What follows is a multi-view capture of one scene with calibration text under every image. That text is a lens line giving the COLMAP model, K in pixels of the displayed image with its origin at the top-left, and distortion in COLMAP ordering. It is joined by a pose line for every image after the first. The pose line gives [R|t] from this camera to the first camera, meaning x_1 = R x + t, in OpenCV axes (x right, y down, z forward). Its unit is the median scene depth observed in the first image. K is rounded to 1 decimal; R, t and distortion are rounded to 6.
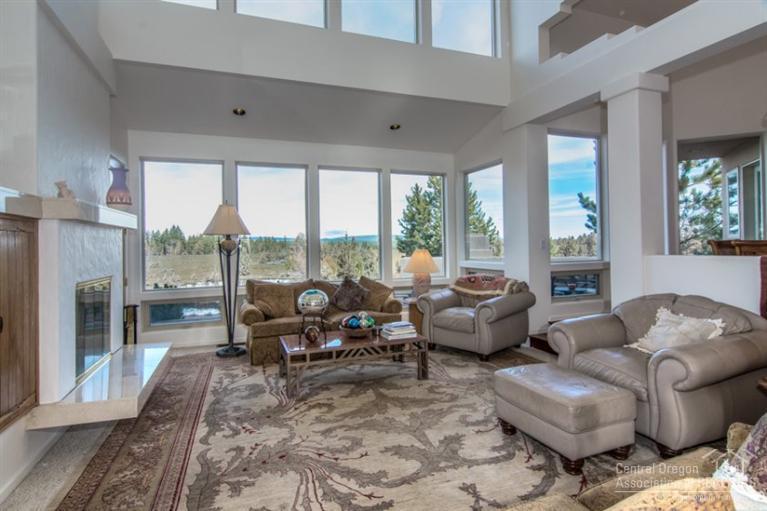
lens RADIAL K [[402.0, 0, 384.4], [0, 402.0, 249.5], [0, 0, 1]] dist [-0.004087, -0.000316]
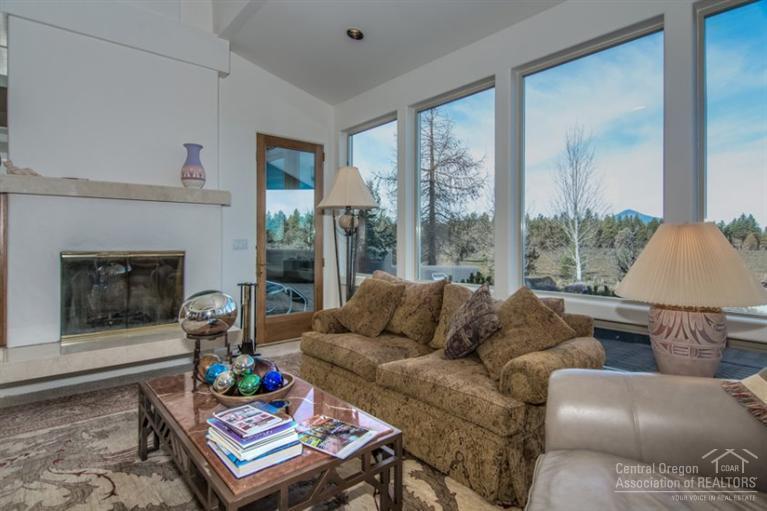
lens RADIAL K [[402.0, 0, 383.7], [0, 402.0, 249.1], [0, 0, 1]] dist [-0.004087, -0.000316]
pose [[0.347374, 0.030876, -0.937218, 0.475188], [-0.014590, 0.999515, 0.027520, 0.027522], [0.937613, 0.004114, 0.347656, 1.146874]]
